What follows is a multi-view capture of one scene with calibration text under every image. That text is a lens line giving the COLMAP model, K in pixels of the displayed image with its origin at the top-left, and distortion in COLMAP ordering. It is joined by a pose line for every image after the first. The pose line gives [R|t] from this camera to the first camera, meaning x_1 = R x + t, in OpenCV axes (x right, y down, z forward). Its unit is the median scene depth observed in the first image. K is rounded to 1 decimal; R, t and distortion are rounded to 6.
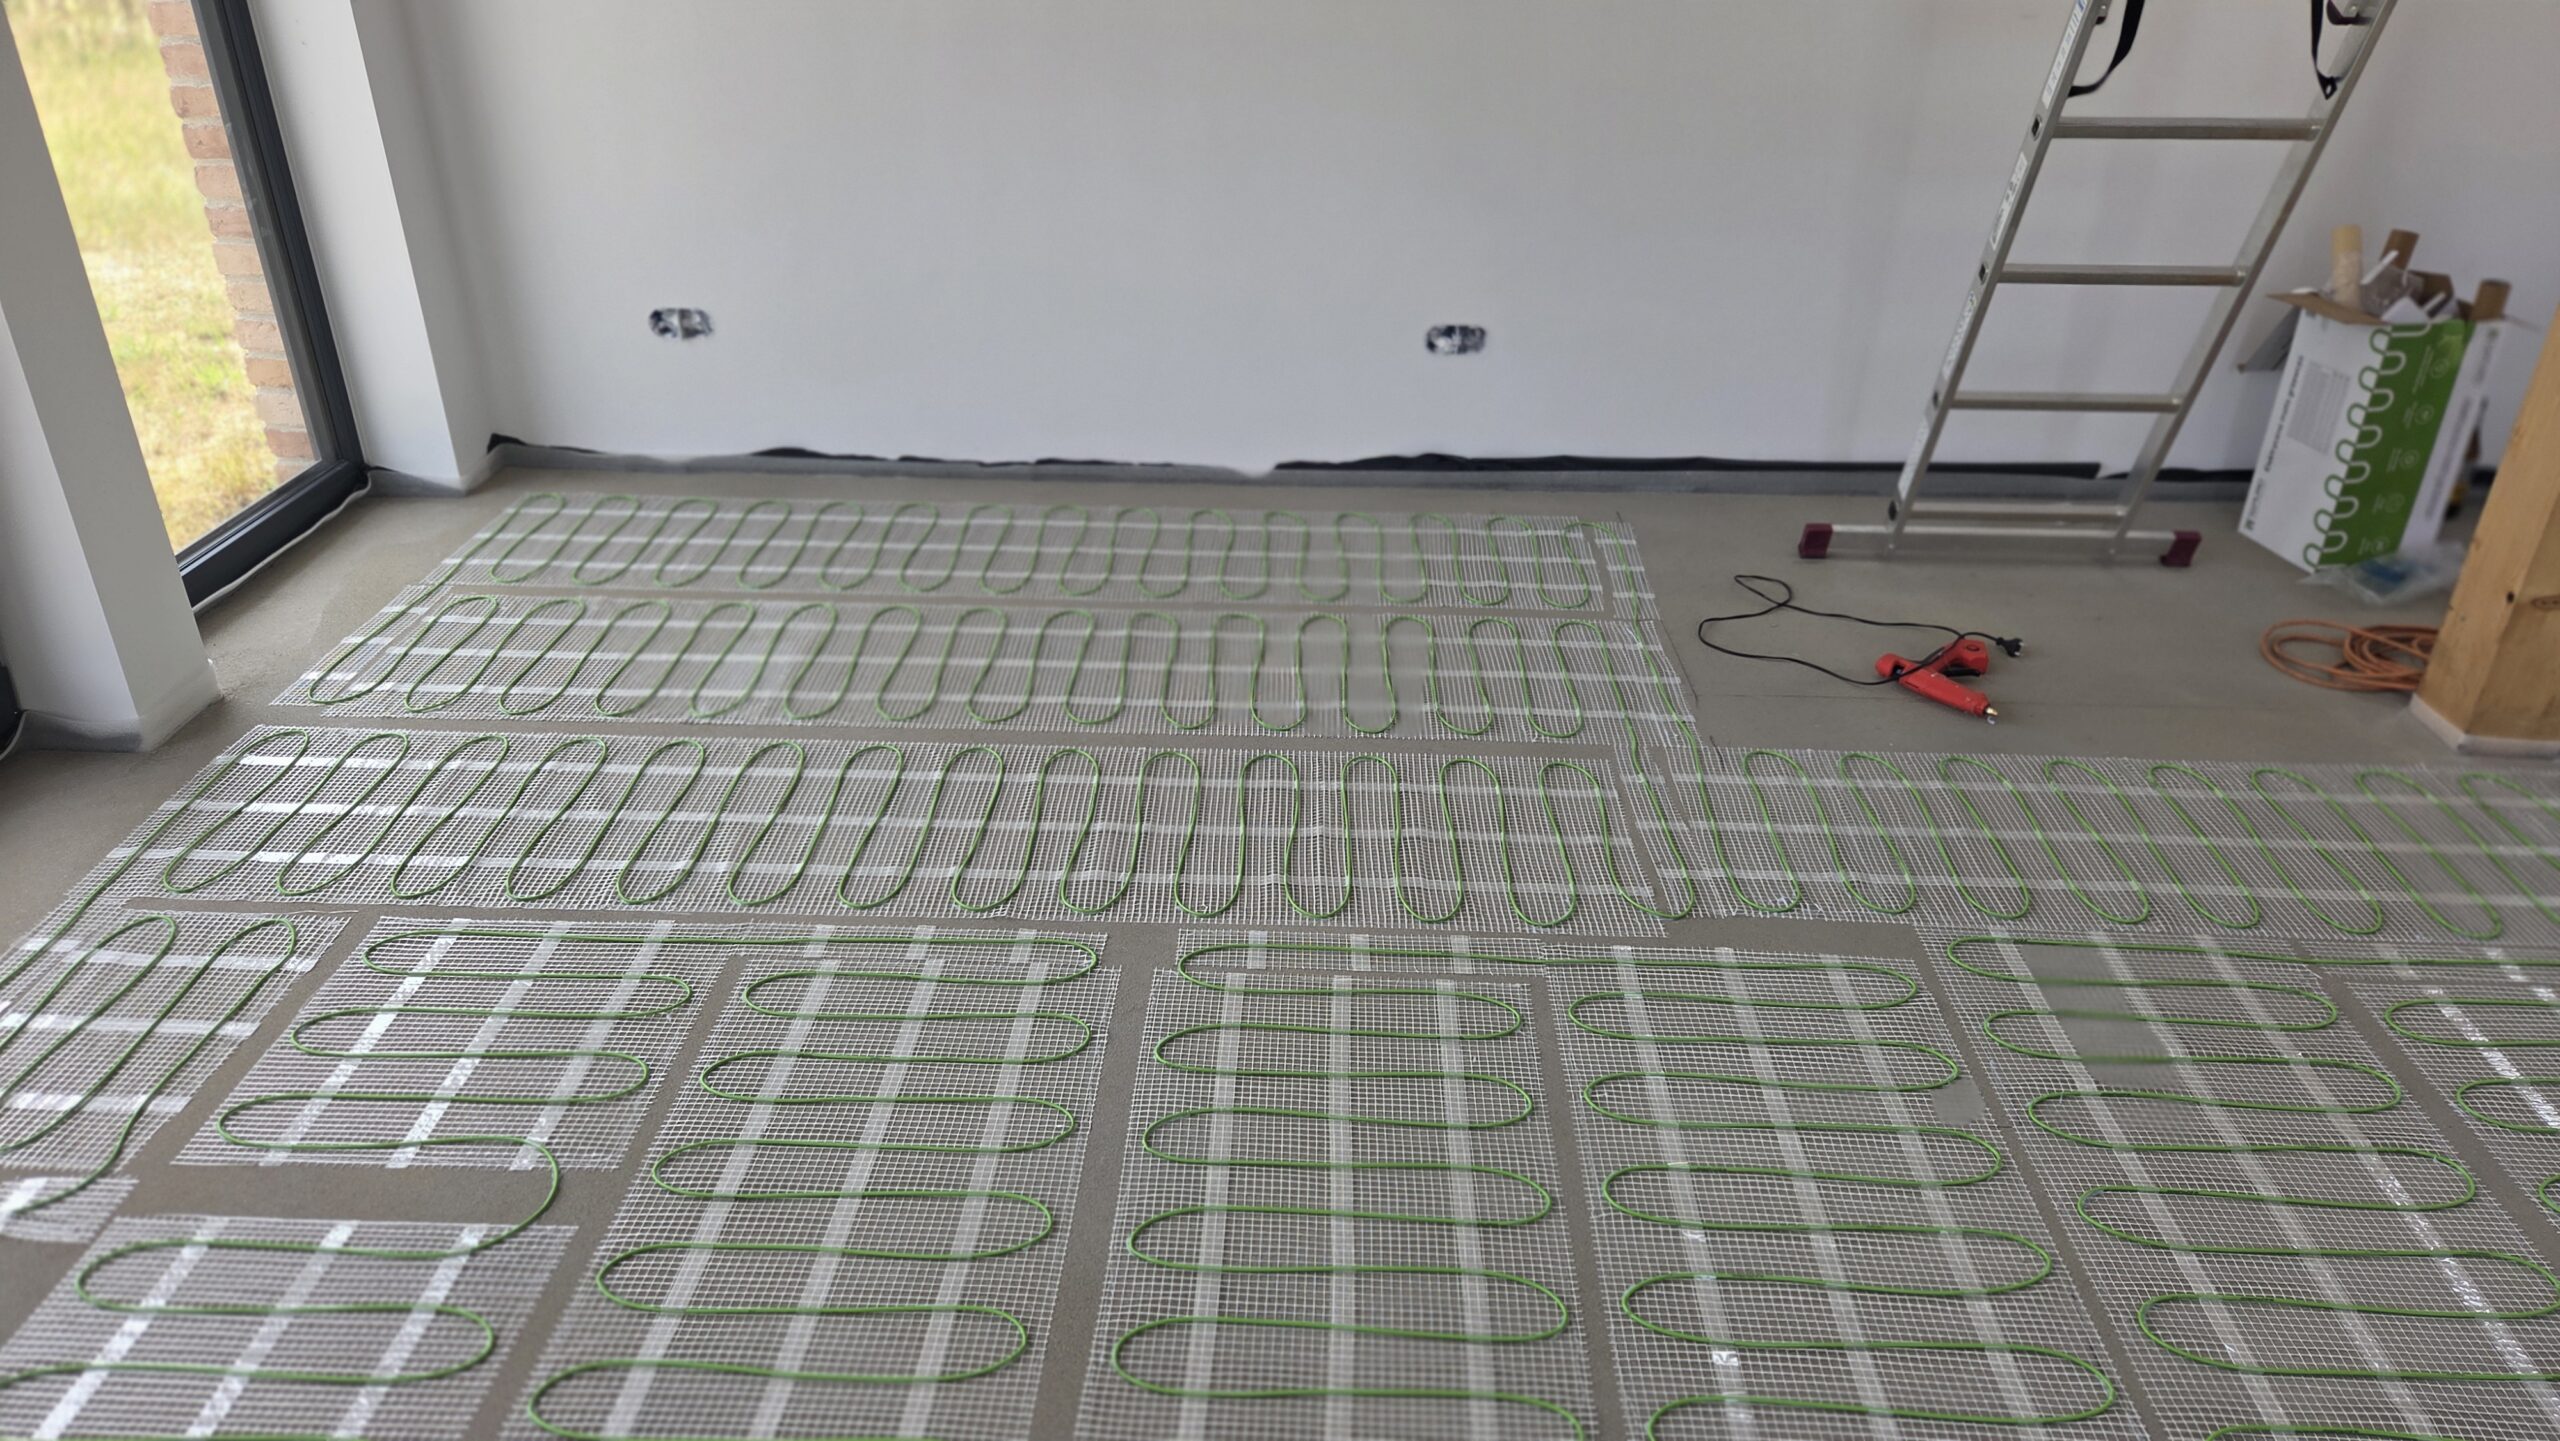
lens RADIAL K [[1711.5, 0, 1280.0], [0, 1711.5, 720.5], [0, 0, 1]] dist [0.002341, -0.001650]
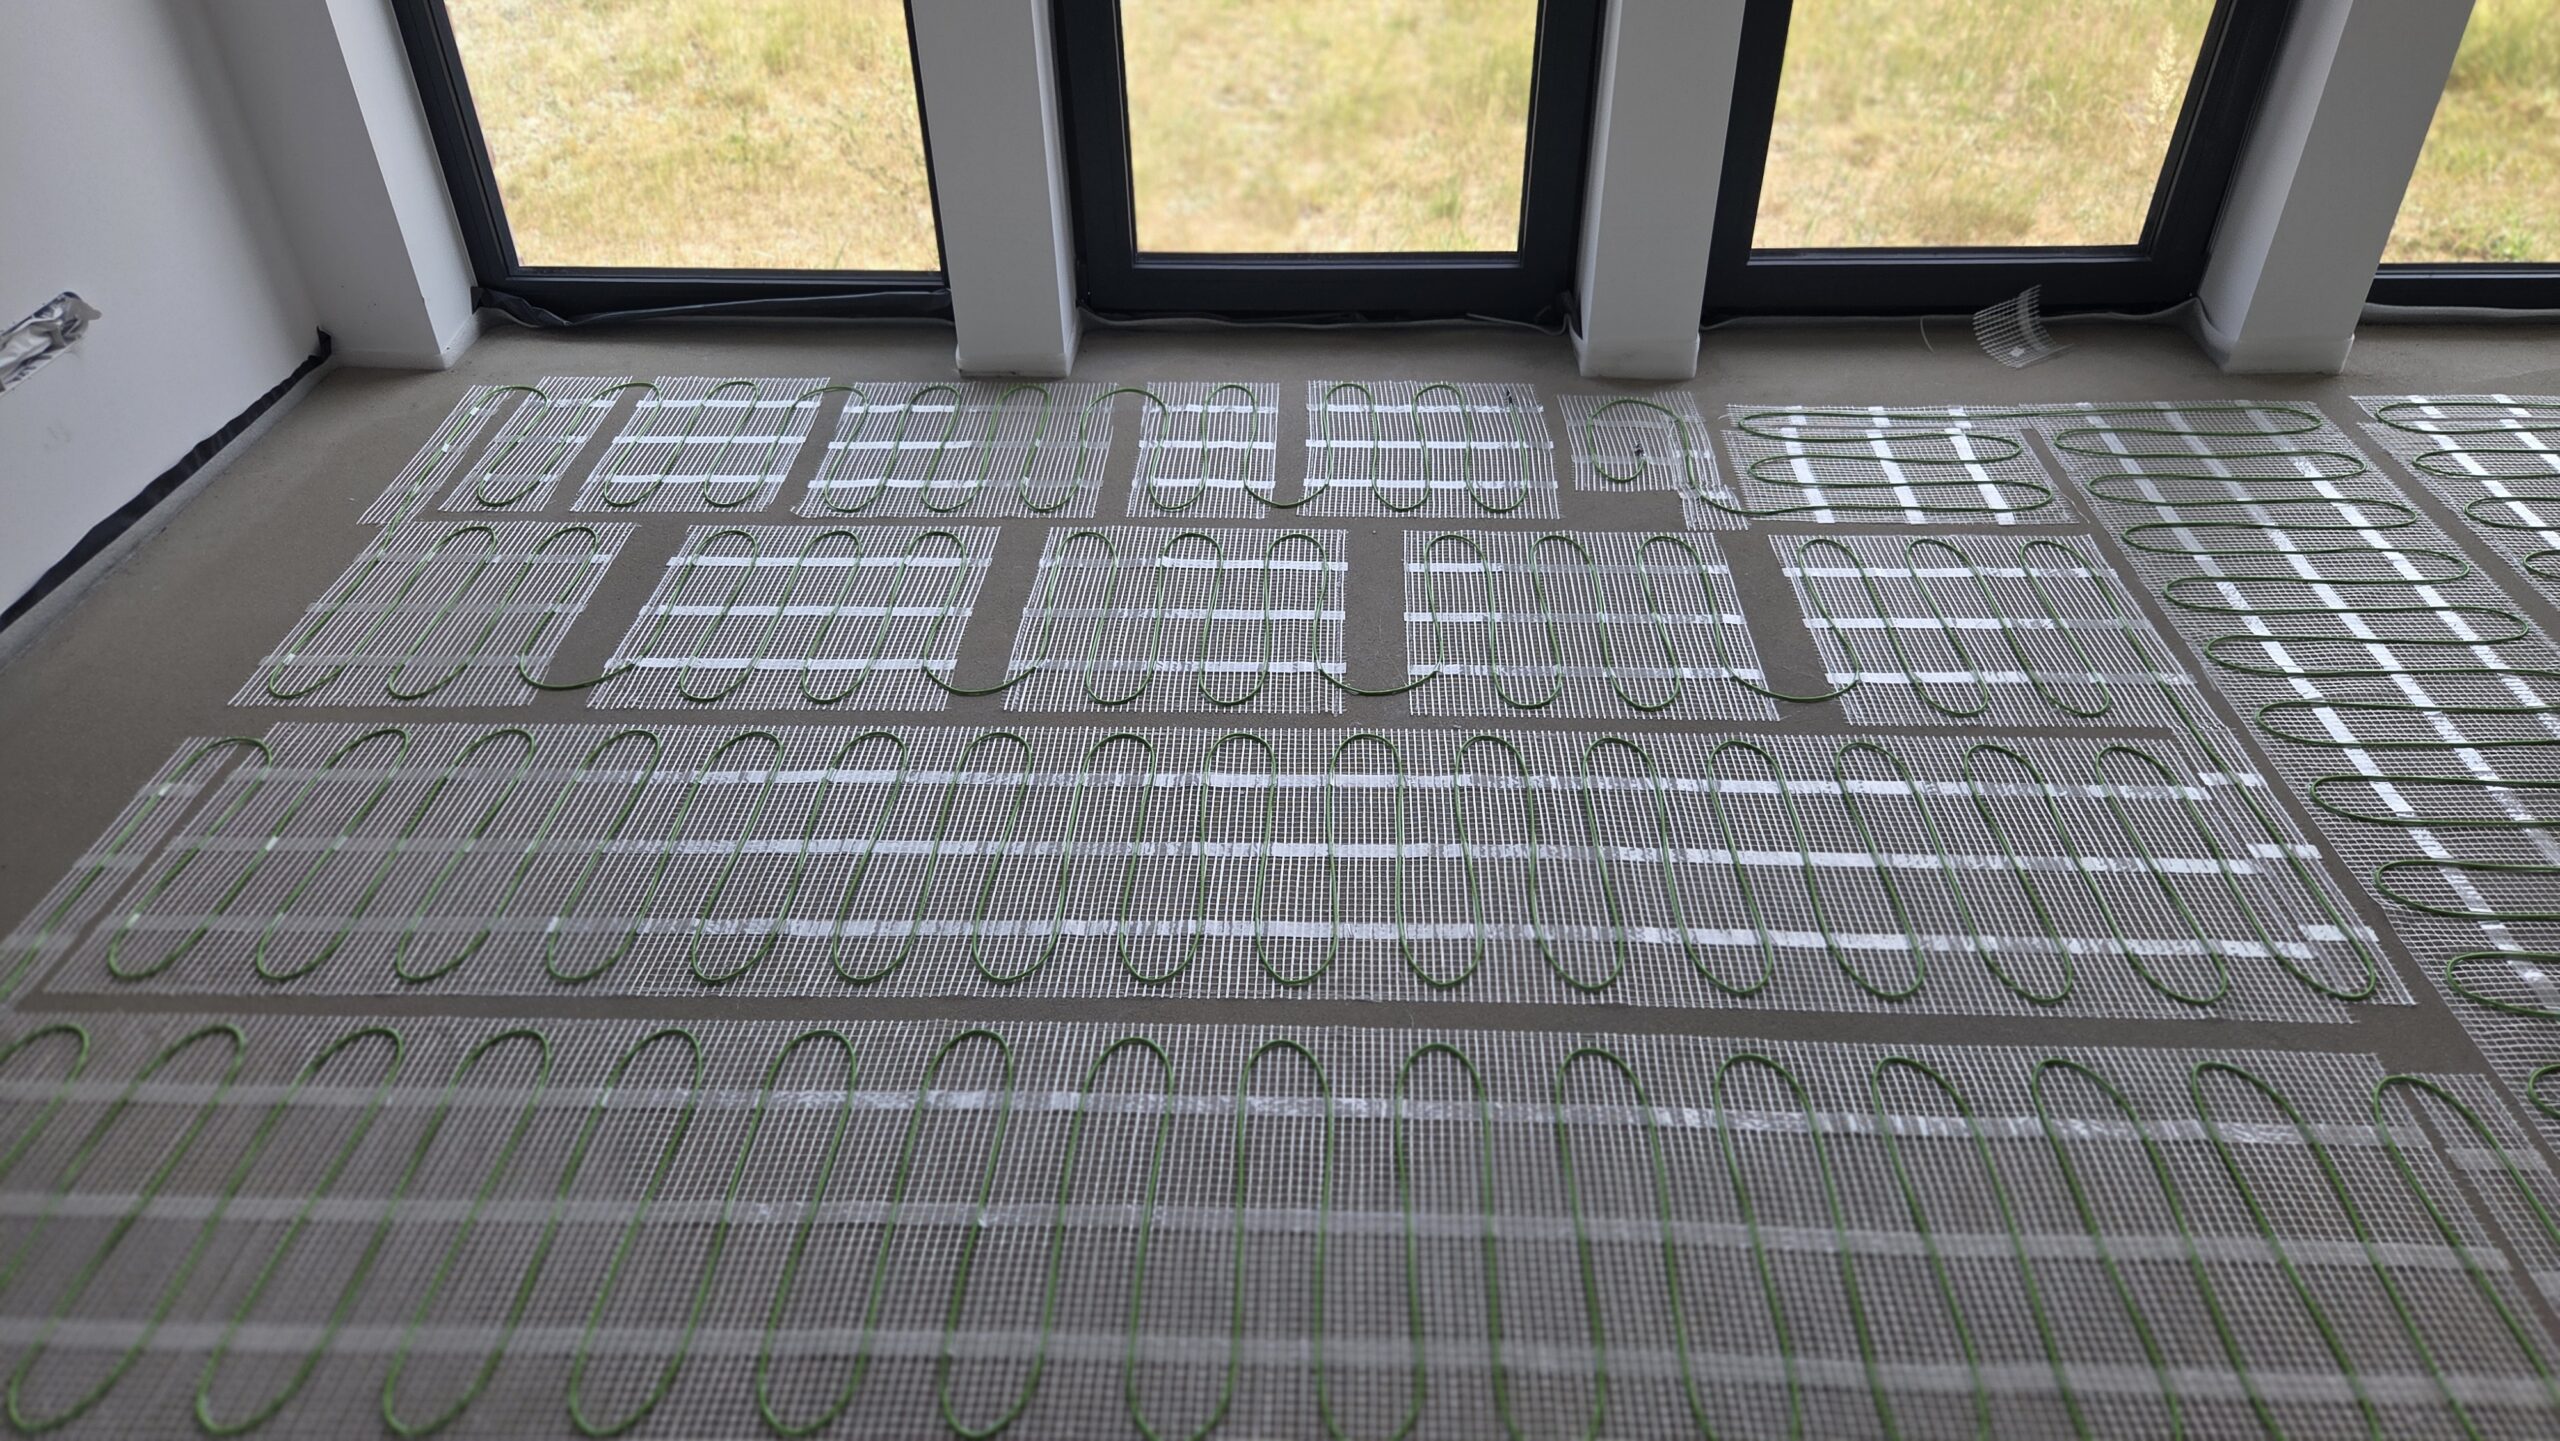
lens RADIAL K [[1711.5, 0, 1280.0], [0, 1711.5, 720.5], [0, 0, 1]] dist [0.002341, -0.001650]
pose [[-0.019140, 0.575921, -0.817281, 0.479235], [-0.446757, 0.726359, 0.522313, -0.148337], [0.894451, 0.375123, 0.243394, 0.297305]]
